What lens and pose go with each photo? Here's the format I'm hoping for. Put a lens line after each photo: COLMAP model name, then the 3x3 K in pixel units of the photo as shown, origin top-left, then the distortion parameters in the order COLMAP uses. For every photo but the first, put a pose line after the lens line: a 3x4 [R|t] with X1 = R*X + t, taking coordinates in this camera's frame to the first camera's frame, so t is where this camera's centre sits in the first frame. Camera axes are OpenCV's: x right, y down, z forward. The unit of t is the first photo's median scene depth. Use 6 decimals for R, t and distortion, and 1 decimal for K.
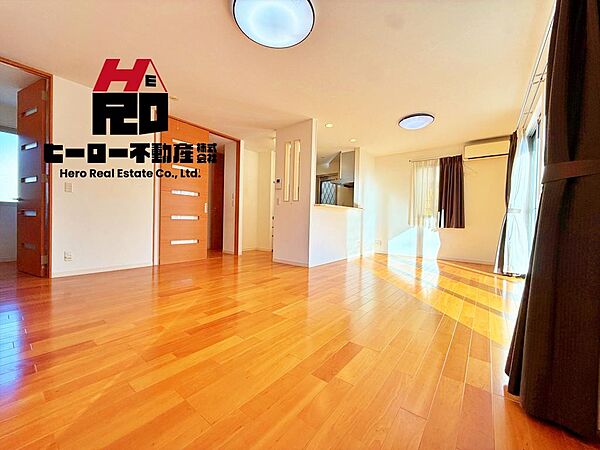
lens RADIAL K [[239.5, 0, 298.1], [0, 239.5, 225.5], [0, 0, 1]] dist [-0.000282, -0.000020]
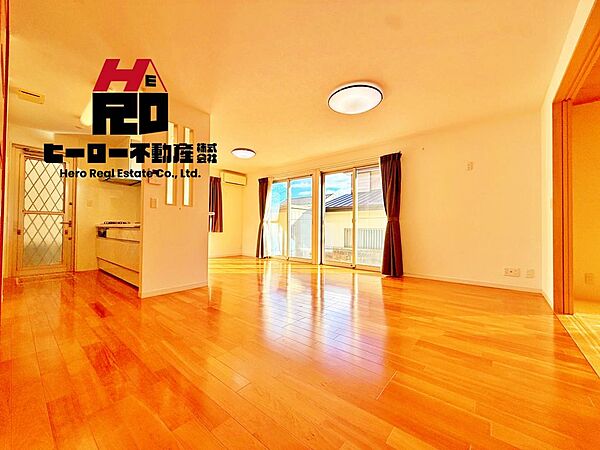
lens RADIAL K [[239.5, 0, 300.0], [0, 239.5, 225.8], [0, 0, 1]] dist [-0.000282, -0.000020]
pose [[0.026205, -0.018264, 0.999490, -0.650660], [0.013877, 0.999743, 0.017905, -0.041367], [-0.999560, 0.013401, 0.026452, 0.523884]]
